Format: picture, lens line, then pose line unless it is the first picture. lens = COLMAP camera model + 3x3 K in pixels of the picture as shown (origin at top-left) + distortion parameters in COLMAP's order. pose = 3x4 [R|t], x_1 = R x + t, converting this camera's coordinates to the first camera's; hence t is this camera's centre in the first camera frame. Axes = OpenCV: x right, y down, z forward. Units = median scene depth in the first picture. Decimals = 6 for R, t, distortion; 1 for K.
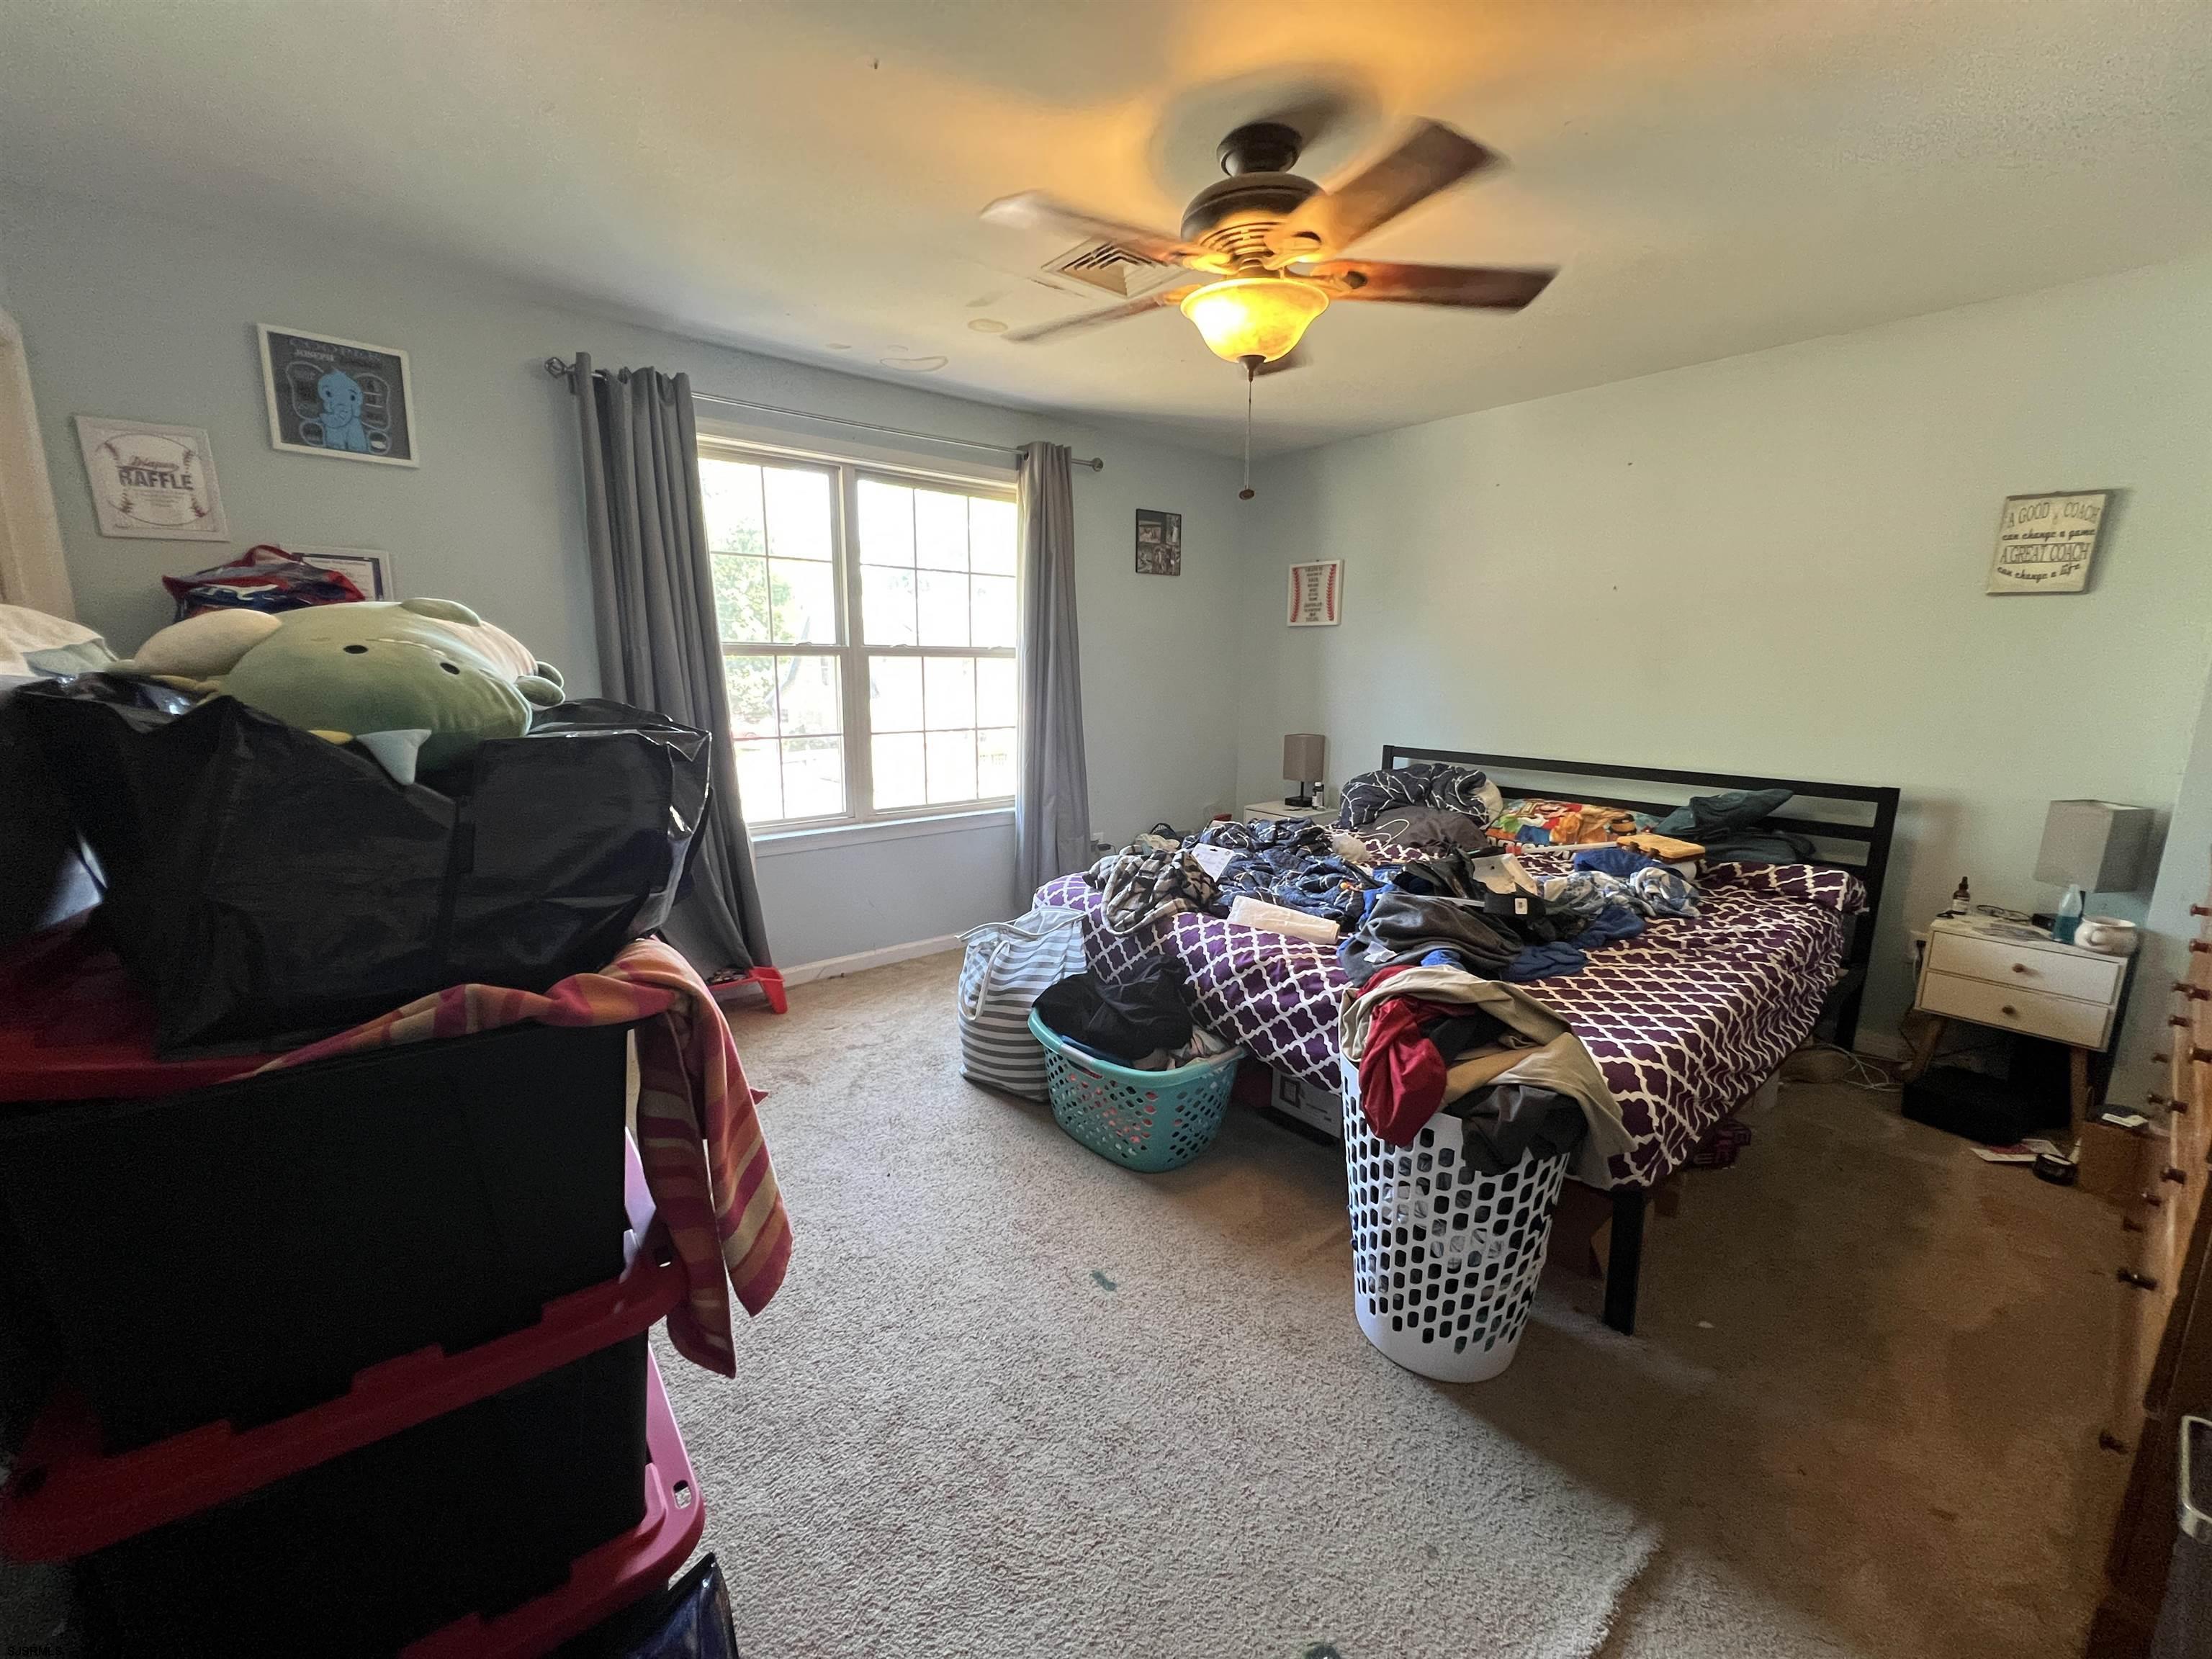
lens RADIAL K [[879.8, 0, 1106.0], [0, 879.8, 829.5], [0, 0, 1]] dist [0.000673, 0.000035]
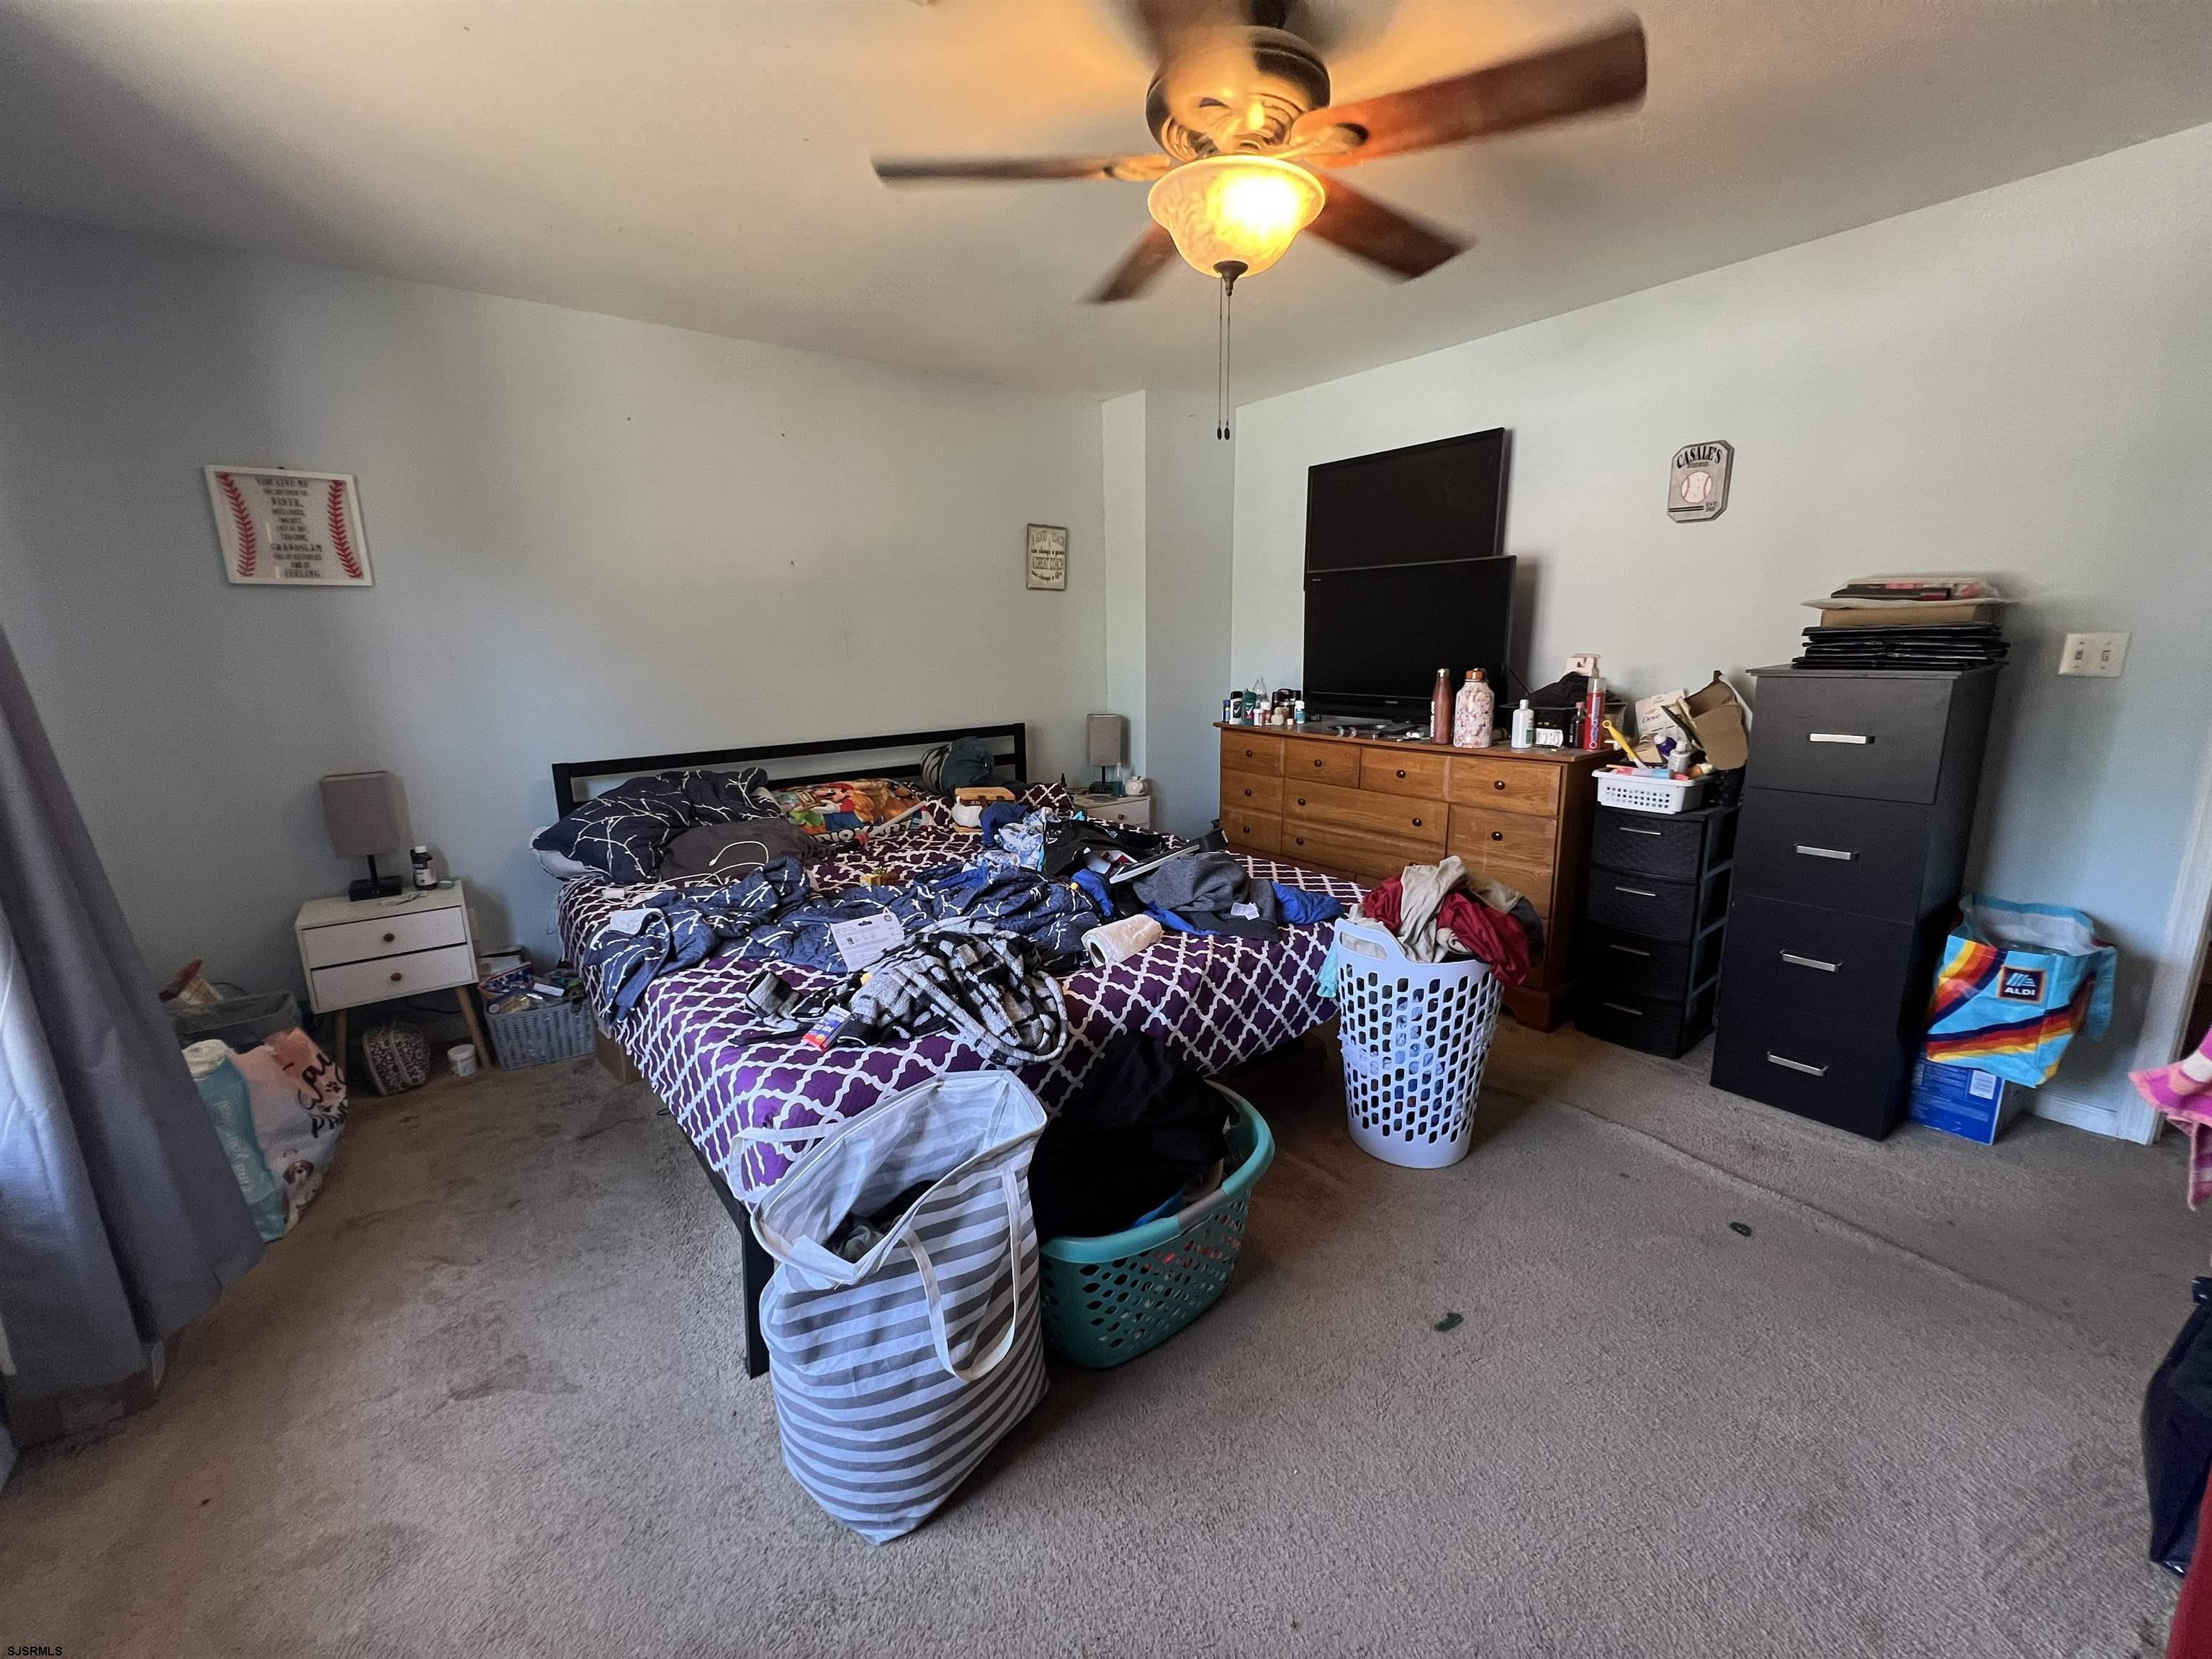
lens RADIAL K [[879.8, 0, 1106.0], [0, 879.8, 829.5], [0, 0, 1]] dist [0.000673, 0.000035]
pose [[0.056072, -0.223530, 0.973083, -0.505512], [0.206258, 0.956186, 0.207764, -0.147234], [-0.976890, 0.189056, 0.099720, 0.743831]]
